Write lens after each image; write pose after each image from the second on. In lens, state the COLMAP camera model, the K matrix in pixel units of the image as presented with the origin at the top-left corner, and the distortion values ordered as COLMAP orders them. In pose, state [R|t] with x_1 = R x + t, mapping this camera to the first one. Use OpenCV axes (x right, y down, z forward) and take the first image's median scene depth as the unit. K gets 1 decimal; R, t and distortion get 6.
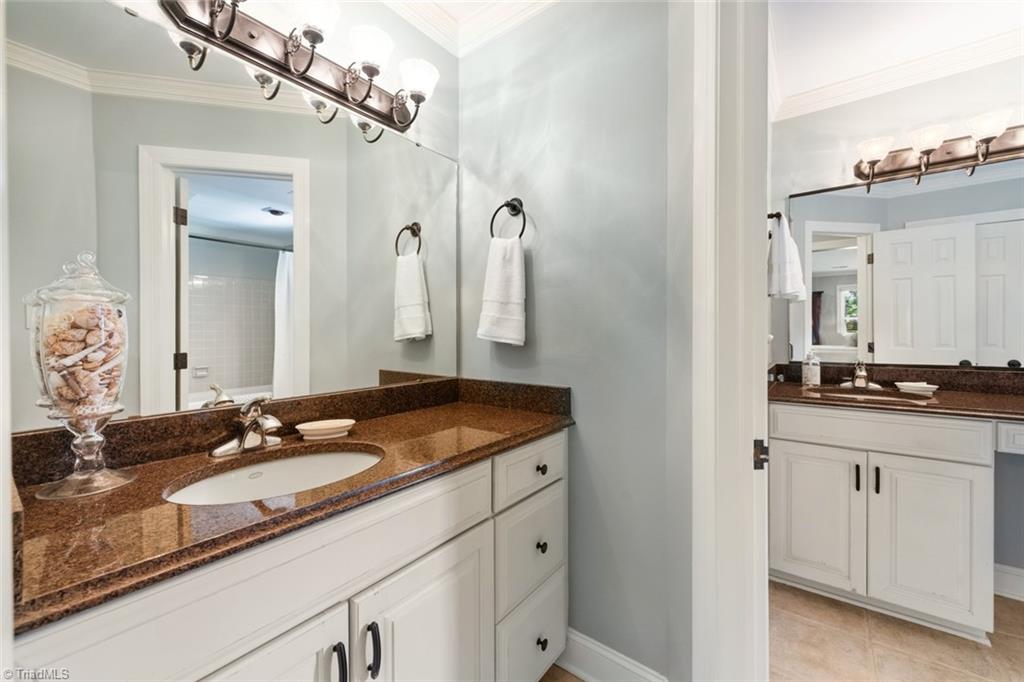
lens RADIAL K [[410.3, 0, 511.6], [0, 410.3, 333.7], [0, 0, 1]] dist [0.006207, -0.000812]
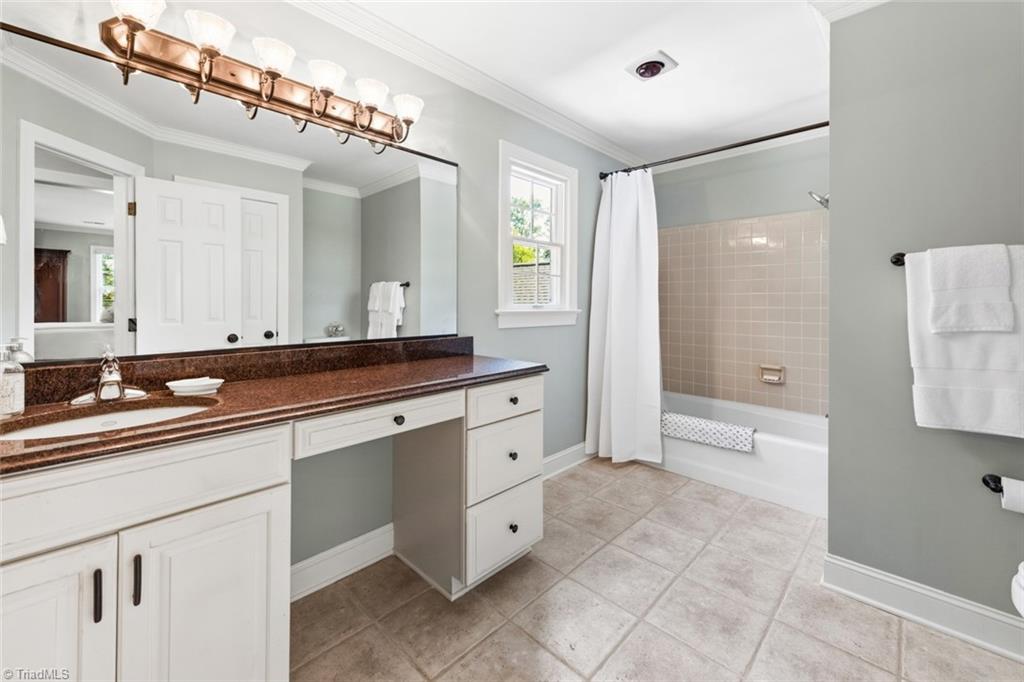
lens RADIAL K [[410.3, 0, 511.8], [0, 410.3, 302.8], [0, 0, 1]] dist [0.006207, -0.000812]
pose [[0.112827, 0.006299, 0.993595, 0.326645], [0.002195, 0.999976, -0.006588, -0.002291], [-0.993612, 0.002925, 0.112810, 0.364851]]
